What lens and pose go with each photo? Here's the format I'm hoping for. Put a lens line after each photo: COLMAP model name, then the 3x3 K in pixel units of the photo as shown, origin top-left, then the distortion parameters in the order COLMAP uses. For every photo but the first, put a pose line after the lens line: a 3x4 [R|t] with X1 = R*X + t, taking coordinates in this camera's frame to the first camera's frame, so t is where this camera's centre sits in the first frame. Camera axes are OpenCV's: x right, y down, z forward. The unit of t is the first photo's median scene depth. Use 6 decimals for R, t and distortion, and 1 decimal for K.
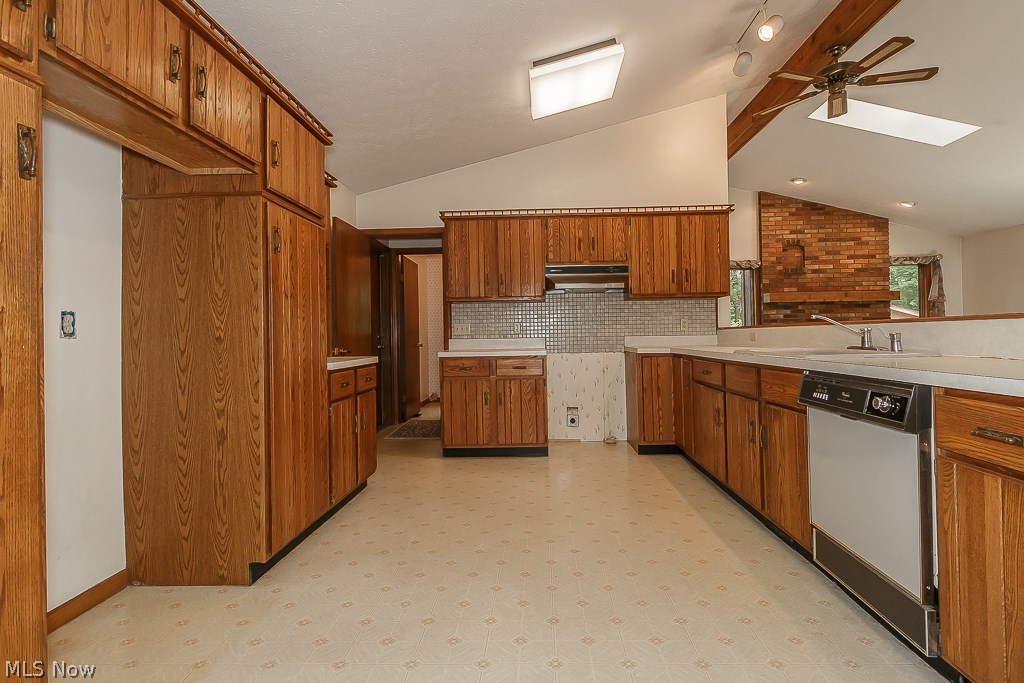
lens RADIAL K [[475.3, 0, 512.0], [0, 475.3, 341.5], [0, 0, 1]] dist [0.000365, 0.000059]
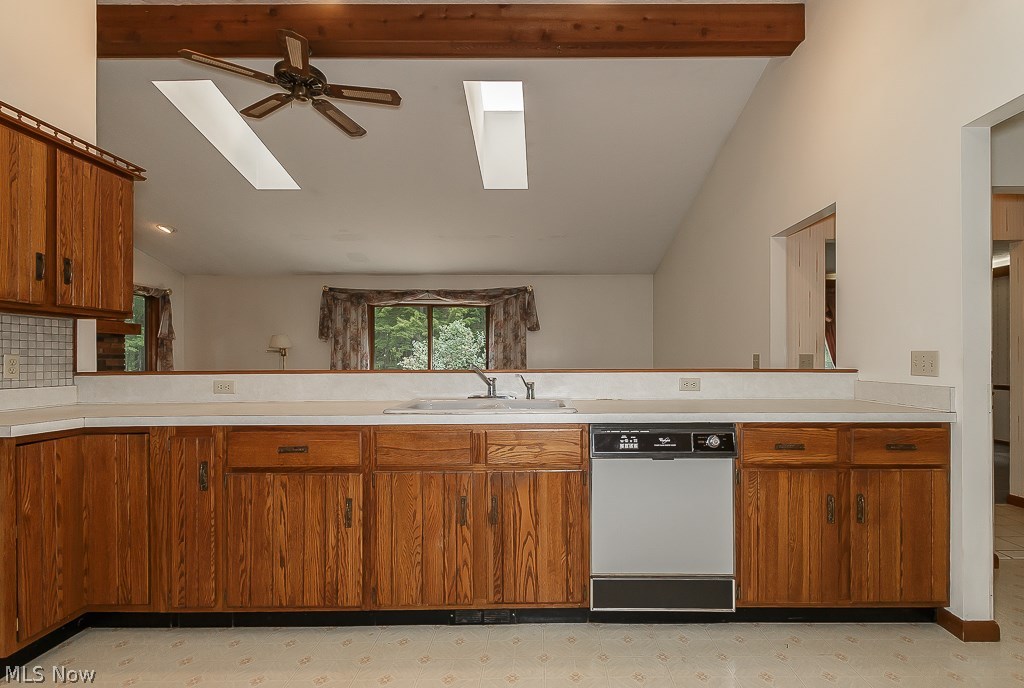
lens RADIAL K [[503.5, 0, 514.0], [0, 503.5, 360.3], [0, 0, 1]] dist [0.002046, 0.000065]
pose [[-0.059846, 0.011038, 0.998147, -0.196785], [0.017384, 0.999799, -0.010014, -0.030014], [-0.998056, 0.016752, -0.060026, 0.558205]]
